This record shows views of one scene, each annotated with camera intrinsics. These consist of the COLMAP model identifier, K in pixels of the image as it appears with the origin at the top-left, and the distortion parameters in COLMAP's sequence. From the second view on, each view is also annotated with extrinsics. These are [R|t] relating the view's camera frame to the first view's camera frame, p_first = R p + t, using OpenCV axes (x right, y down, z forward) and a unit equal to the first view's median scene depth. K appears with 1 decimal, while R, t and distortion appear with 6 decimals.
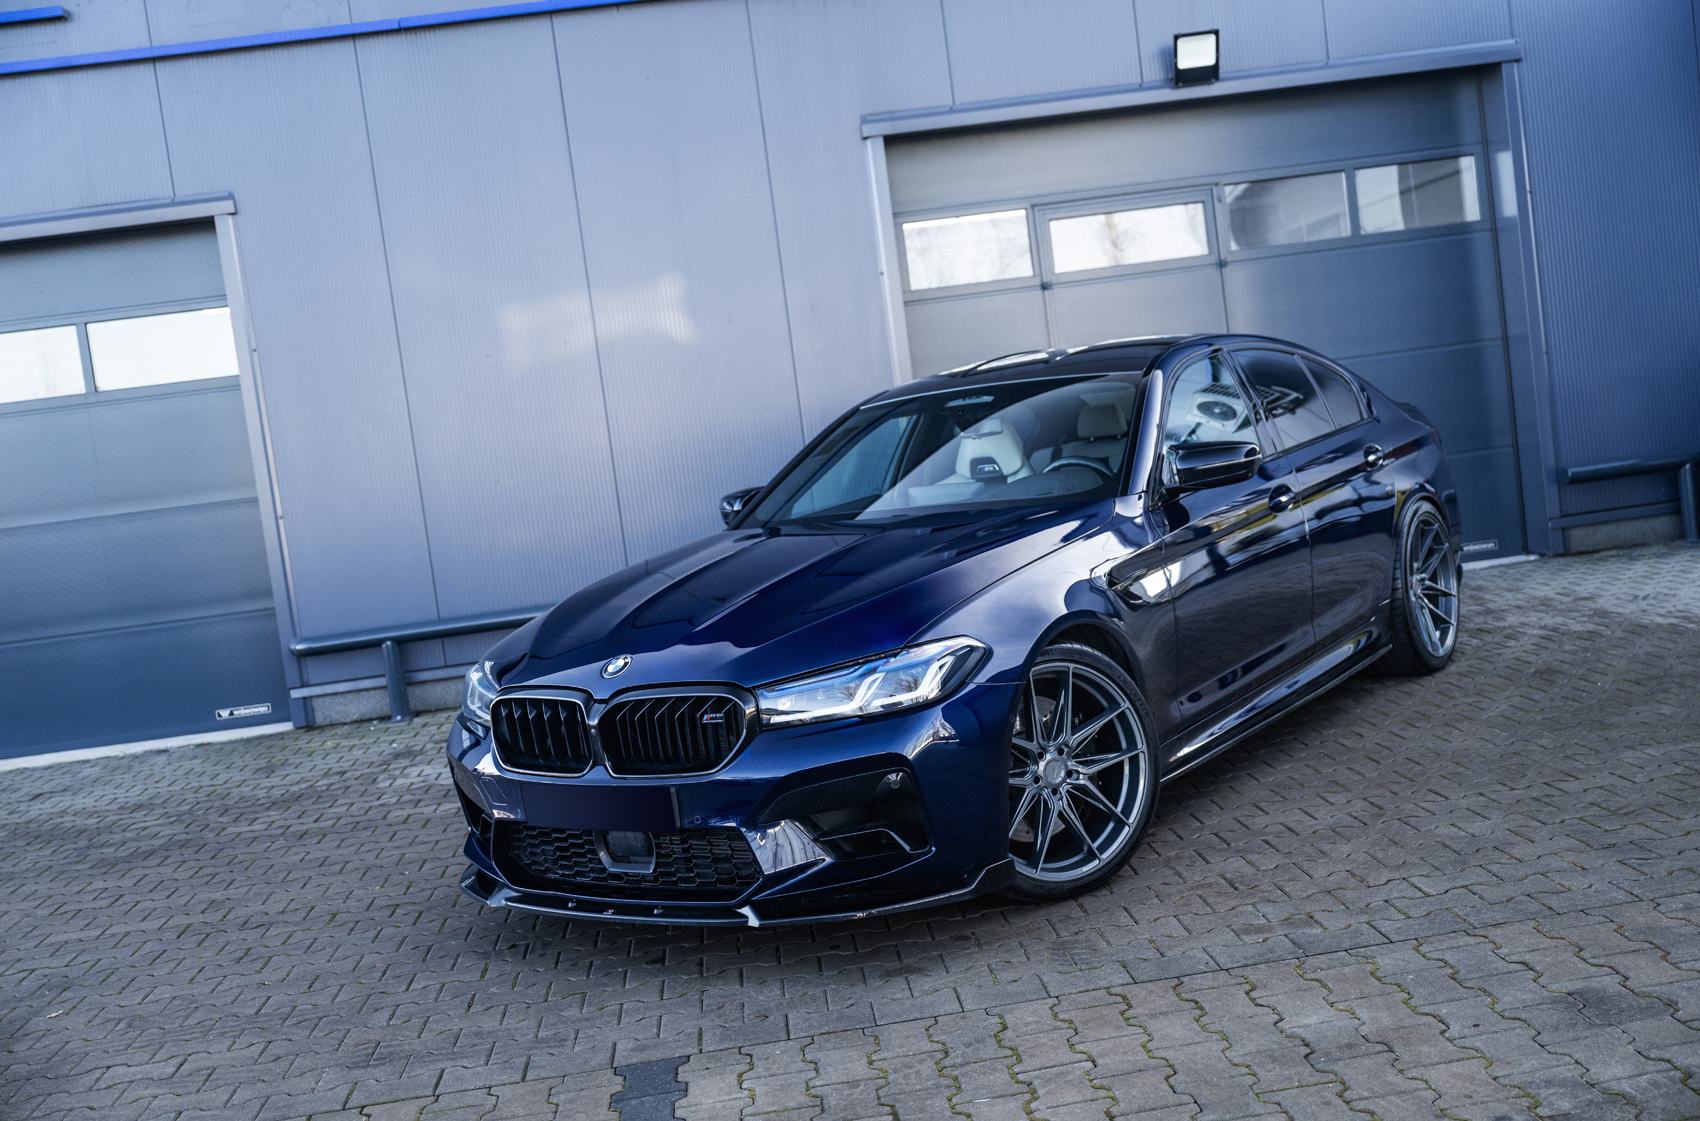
lens RADIAL K [[1904.4, 0, 851.3], [0, 1904.4, 558.1], [0, 0, 1]] dist [0.005008, 0.000000]
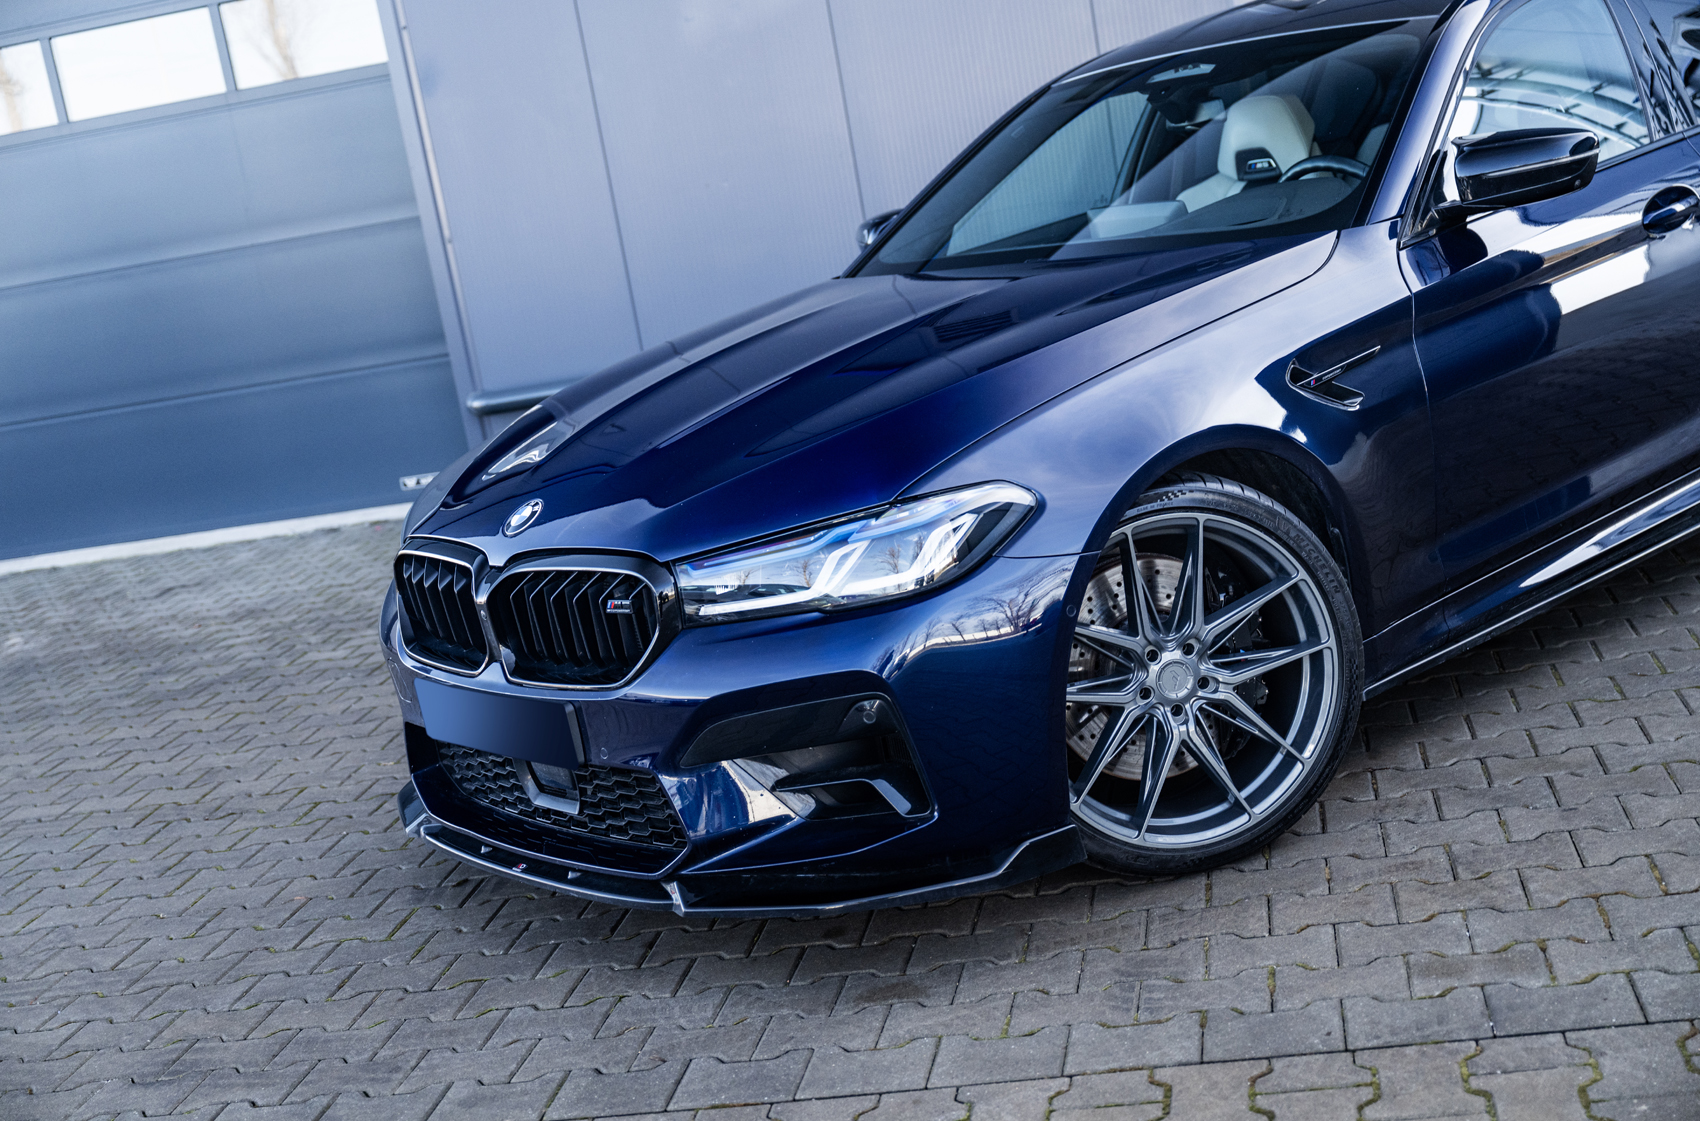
lens RADIAL K [[2181.4, 0, 851.7], [0, 2181.4, 565.0], [0, 0, 1]] dist [0.009197, 0.000000]
pose [[0.964302, 0.012175, -0.264524, 0.197979], [0.029987, 0.987496, 0.154767, -0.043964], [0.263100, -0.157174, 0.951879, 0.279983]]
